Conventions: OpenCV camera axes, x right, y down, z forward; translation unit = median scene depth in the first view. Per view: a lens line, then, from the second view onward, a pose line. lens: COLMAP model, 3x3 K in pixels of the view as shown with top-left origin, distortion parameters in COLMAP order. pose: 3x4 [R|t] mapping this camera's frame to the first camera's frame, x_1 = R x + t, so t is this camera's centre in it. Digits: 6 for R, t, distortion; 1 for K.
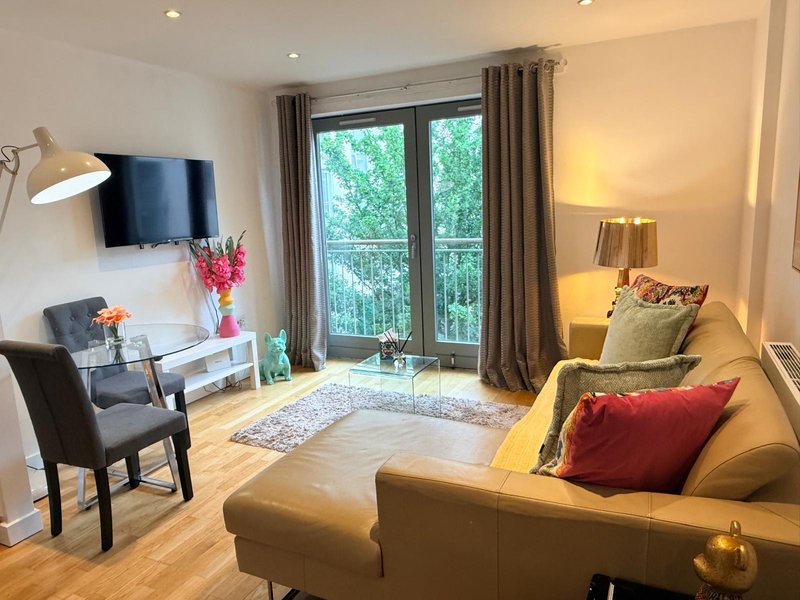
lens RADIAL K [[565.5, 0, 399.0], [0, 565.5, 299.4], [0, 0, 1]] dist [0.008416, 0.001010]
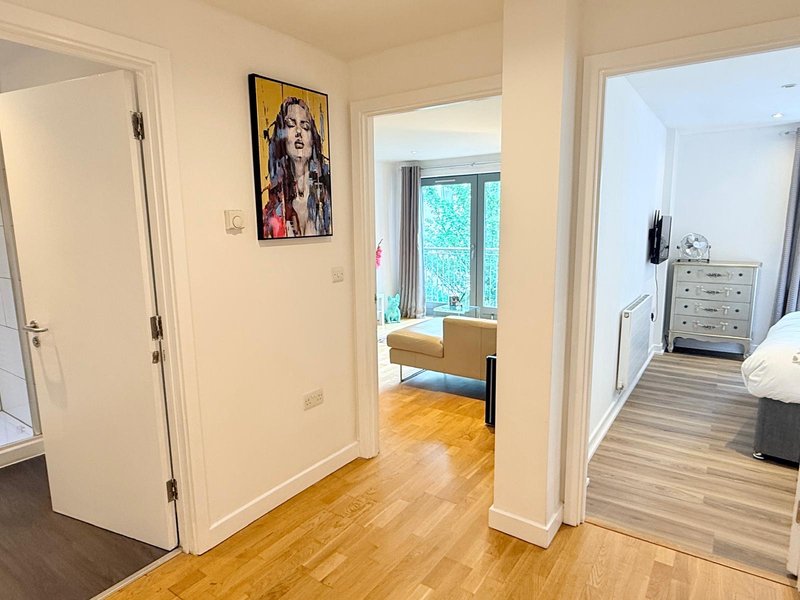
lens RADIAL K [[486.9, 0, 400.0], [0, 486.9, 300.6], [0, 0, 1]] dist [-0.003696, 0.000130]
pose [[0.986604, 0.053834, -0.153996, 0.042332], [-0.055773, 0.998409, -0.008298, 0.083413], [0.153304, 0.016776, 0.988037, -0.528571]]
